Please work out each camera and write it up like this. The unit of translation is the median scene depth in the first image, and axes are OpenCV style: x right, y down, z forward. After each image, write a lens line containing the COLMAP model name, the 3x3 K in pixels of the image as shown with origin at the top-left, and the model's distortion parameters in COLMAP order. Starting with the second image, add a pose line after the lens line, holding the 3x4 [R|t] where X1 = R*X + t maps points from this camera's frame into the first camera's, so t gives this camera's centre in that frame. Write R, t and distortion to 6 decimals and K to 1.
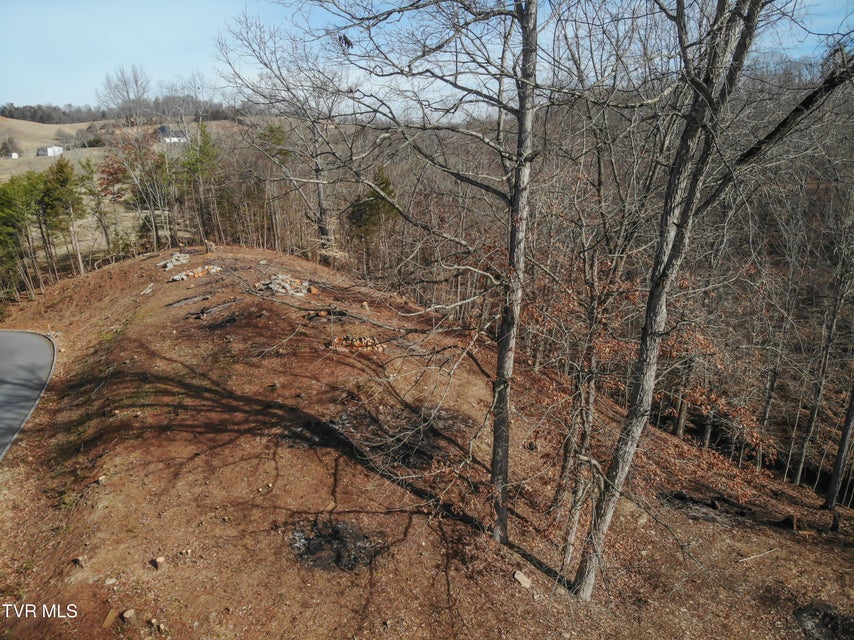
lens RADIAL K [[638.9, 0, 451.6], [0, 638.9, 300.0], [0, 0, 1]] dist [0.068044, -0.172317]
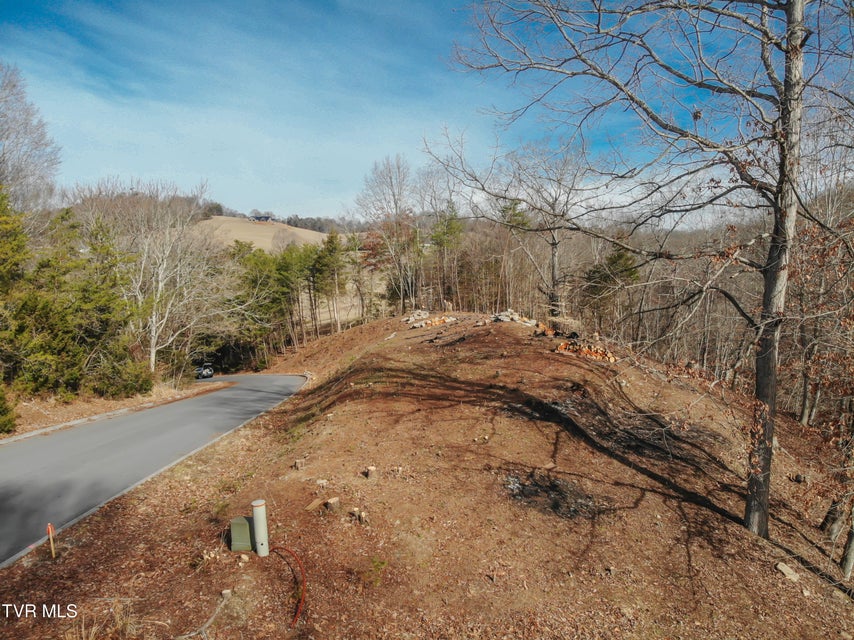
lens RADIAL K [[638.9, 0, 428.4], [0, 638.9, 302.7], [0, 0, 1]] dist [0.068044, -0.172317]
pose [[0.924326, 0.027348, -0.380624, -0.007240], [-0.089393, 0.985193, -0.146300, 0.189390], [0.370987, 0.169254, 0.913084, 0.063520]]
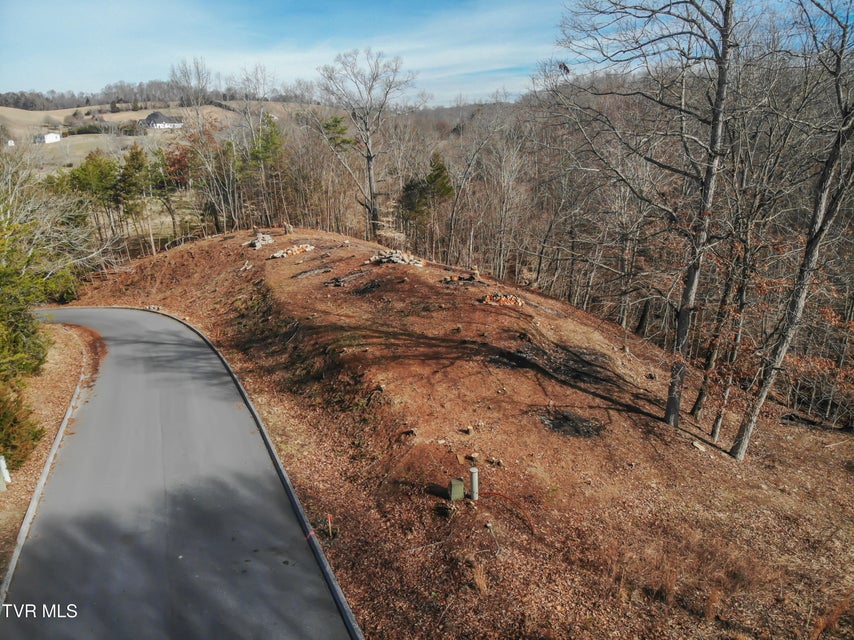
lens RADIAL K [[638.9, 0, 429.7], [0, 638.9, 318.5], [0, 0, 1]] dist [0.068044, -0.172317]
pose [[0.999954, -0.009079, -0.002940, -0.350381], [0.009221, 0.998569, 0.052687, 0.046055], [0.002458, -0.052711, 0.998607, -0.310771]]
